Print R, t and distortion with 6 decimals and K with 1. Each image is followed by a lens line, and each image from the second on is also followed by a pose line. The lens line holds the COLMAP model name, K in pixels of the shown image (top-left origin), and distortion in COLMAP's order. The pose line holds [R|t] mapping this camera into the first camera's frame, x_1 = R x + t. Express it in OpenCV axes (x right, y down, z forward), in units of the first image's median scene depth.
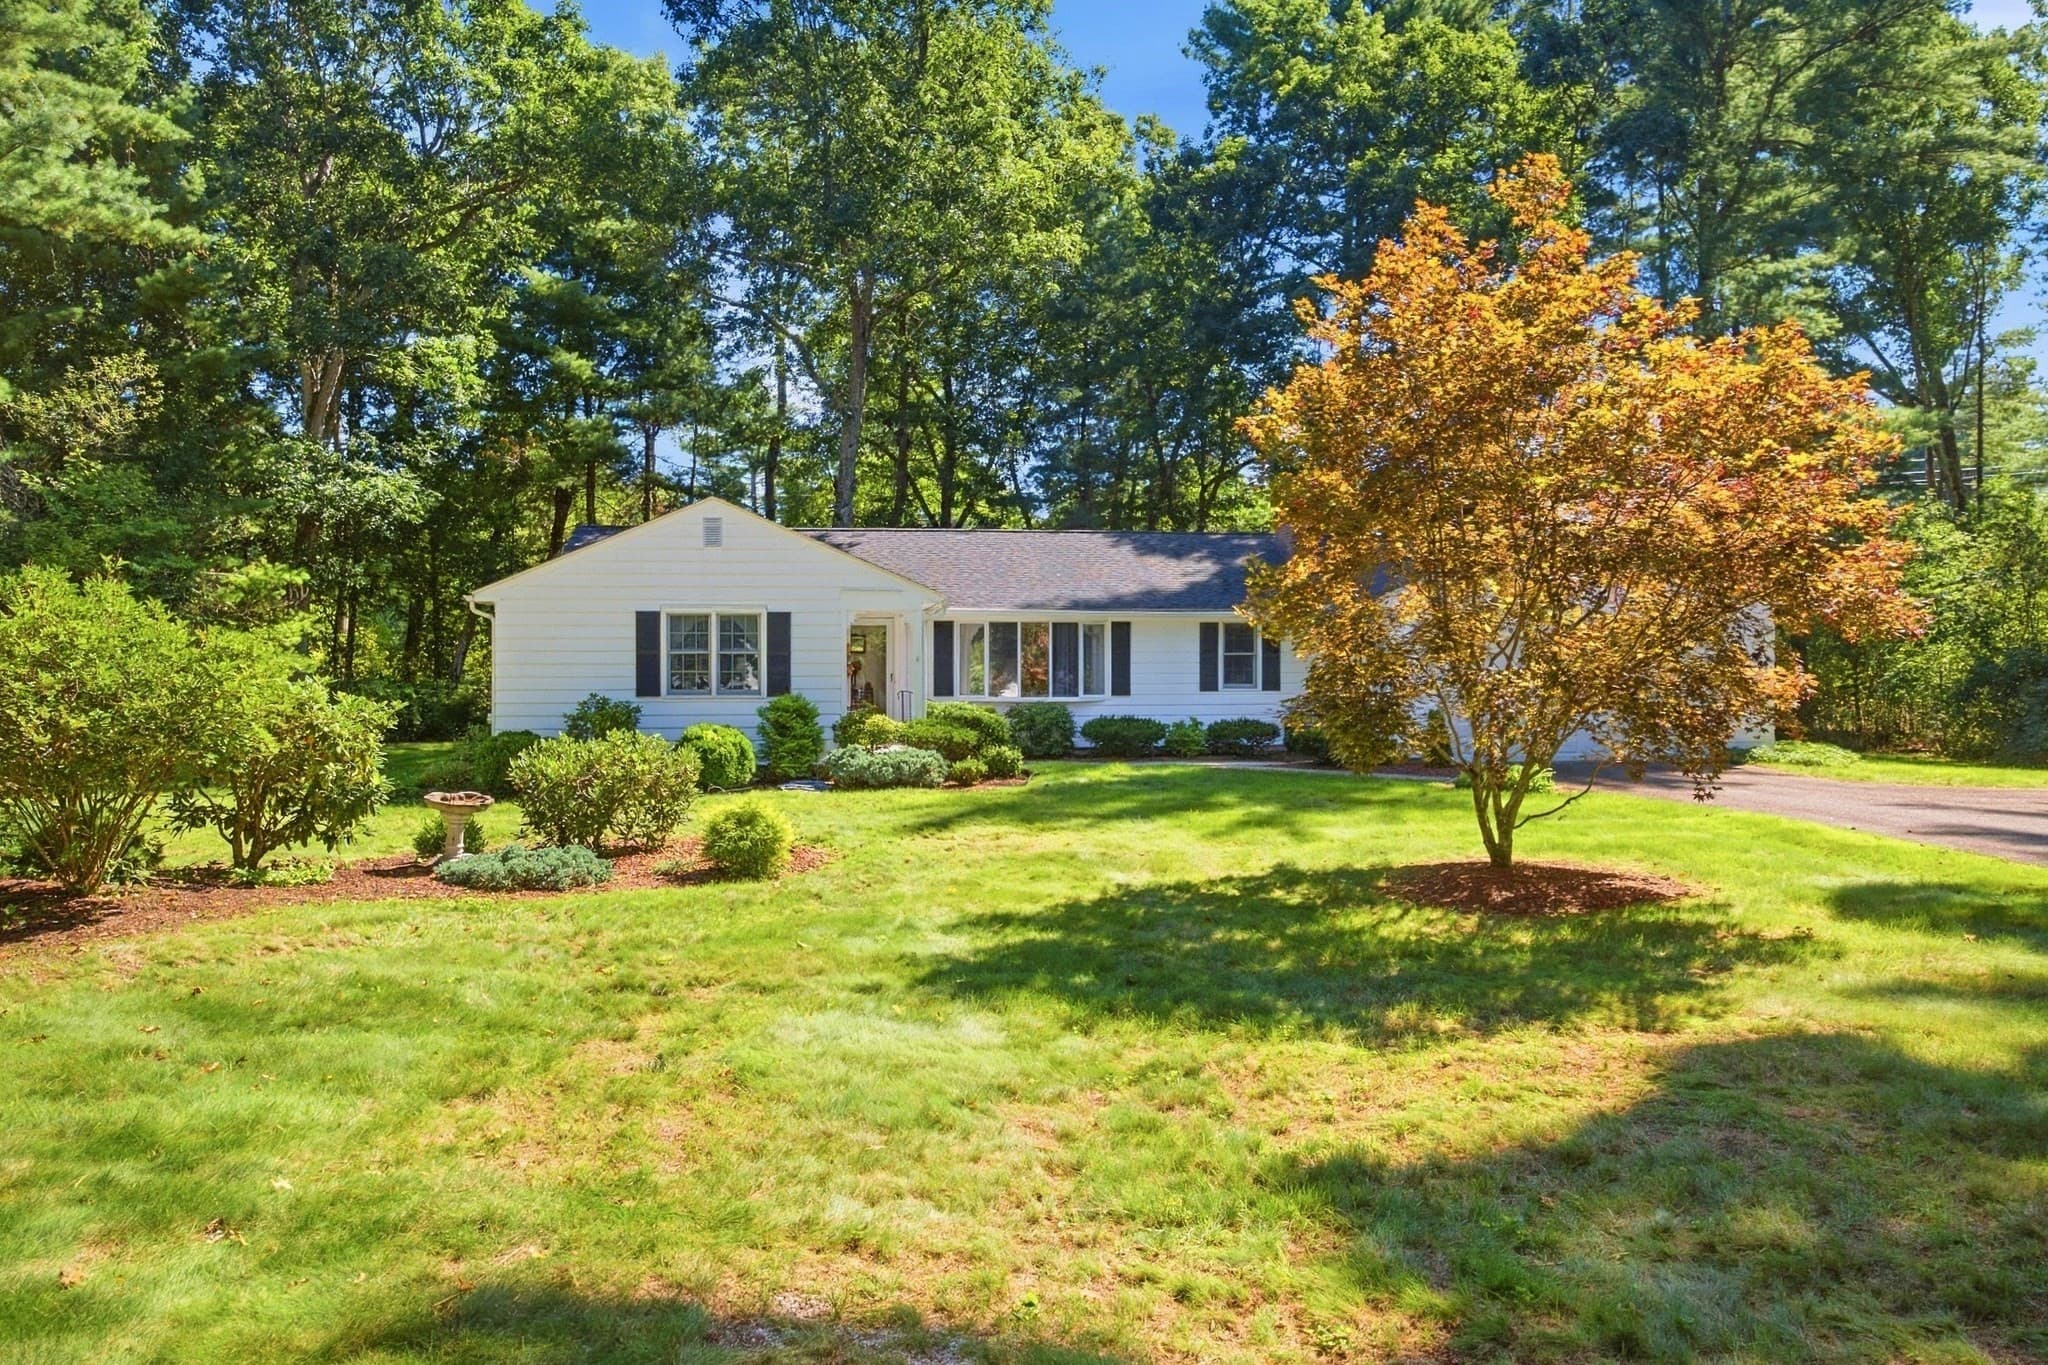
lens RADIAL K [[1351.8, 0, 1007.6], [0, 1351.8, 677.0], [0, 0, 1]] dist [0.004984, -0.008441]
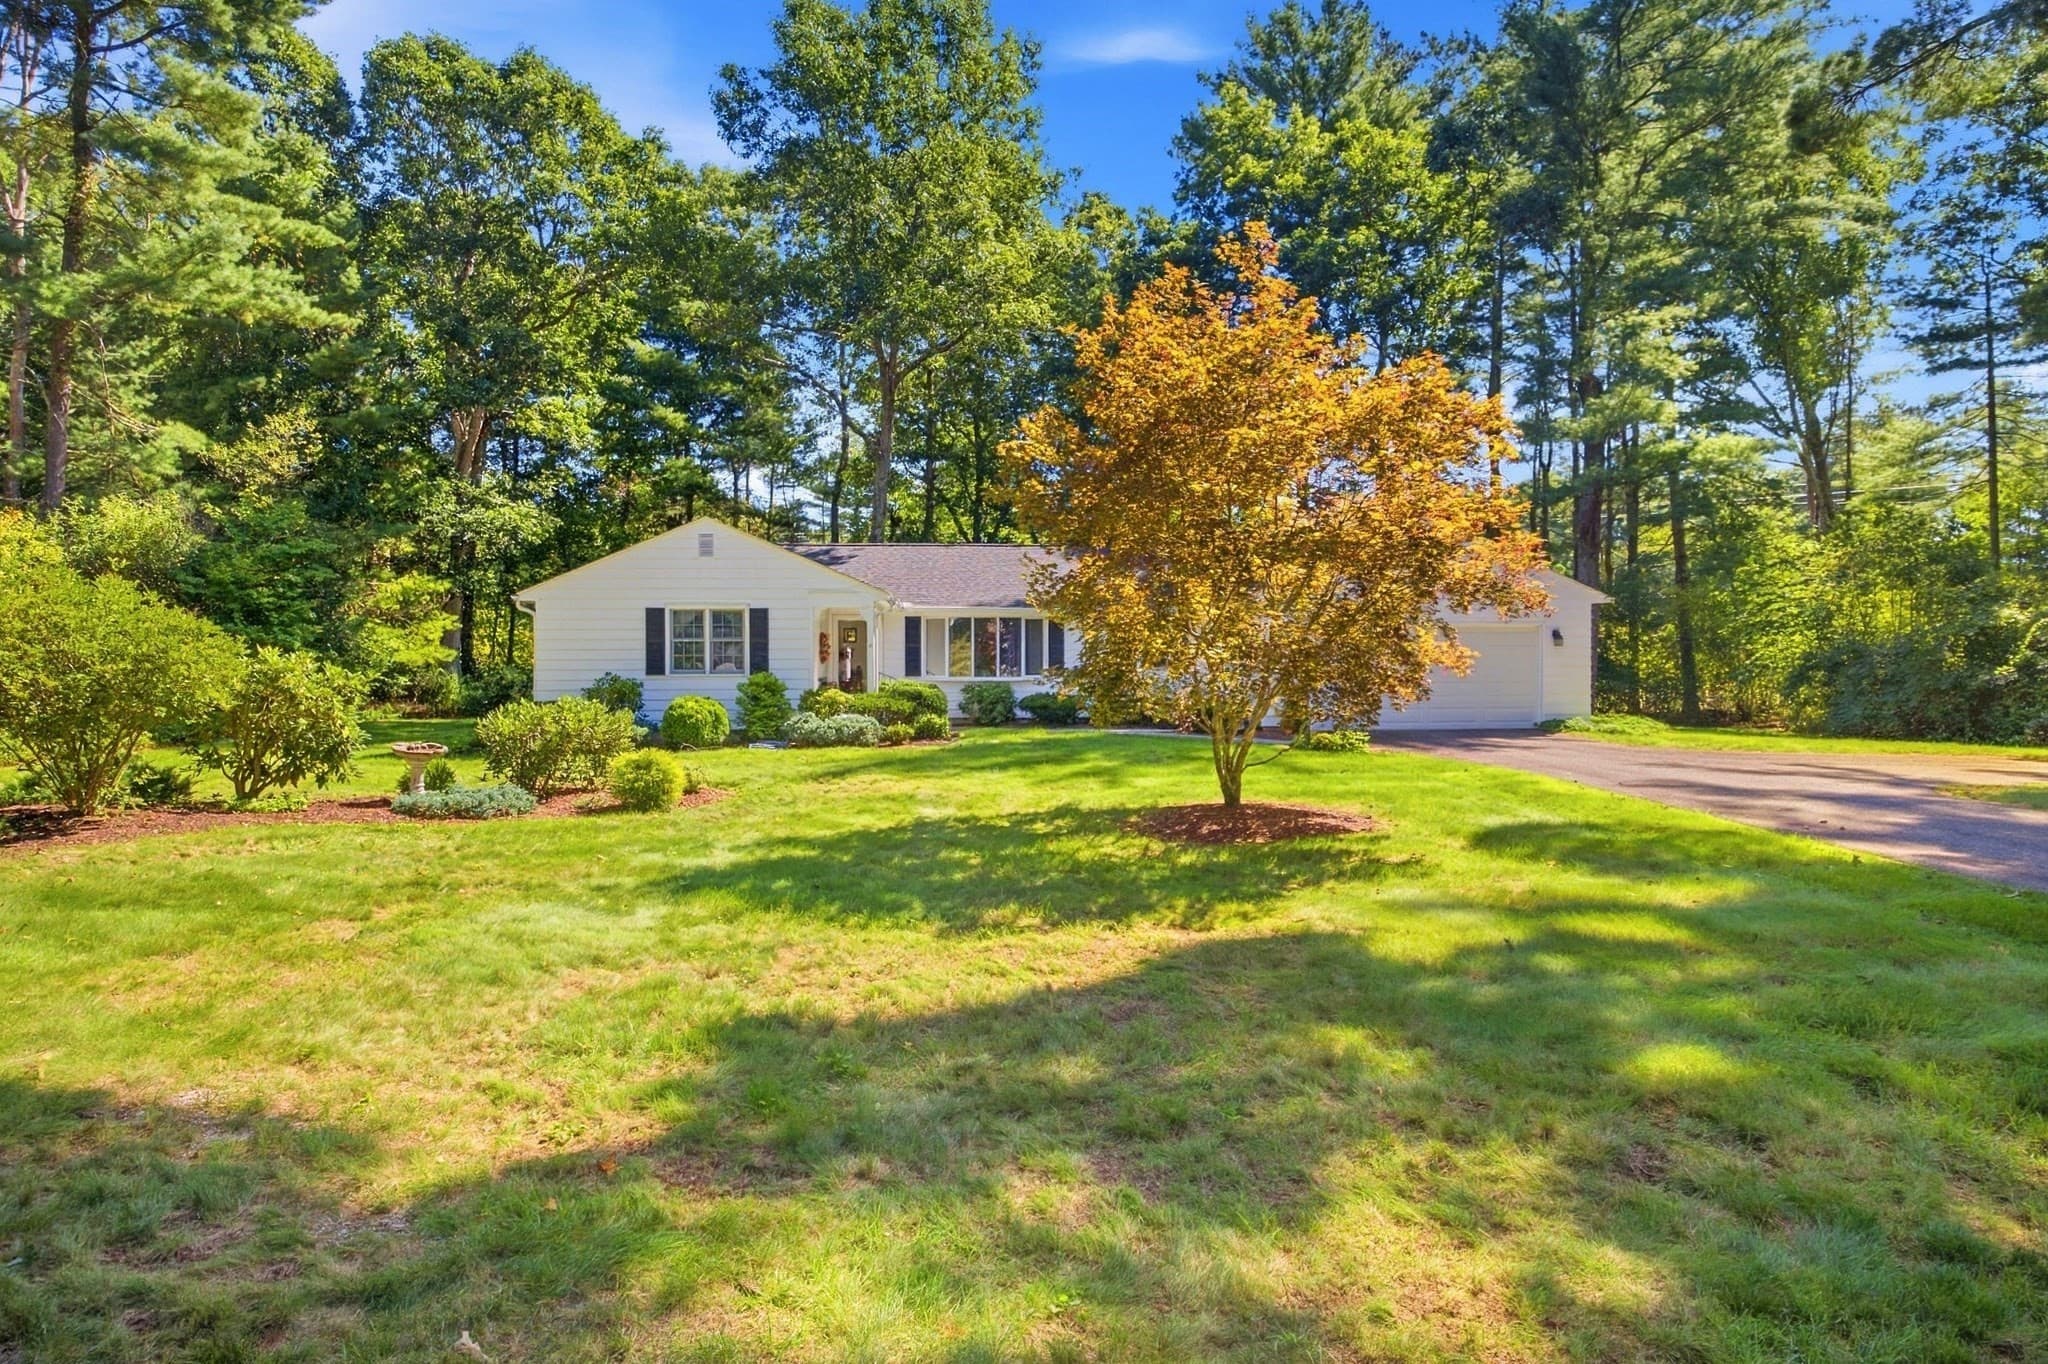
lens RADIAL K [[1093.4, 0, 1024.0], [0, 1093.4, 682.0], [0, 0, 1]] dist [0.001636, -0.009467]
pose [[0.998030, -0.000312, -0.062745, 0.158536], [0.001023, 0.999936, 0.011306, 0.010801], [0.062738, -0.011348, 0.997966, -0.000771]]
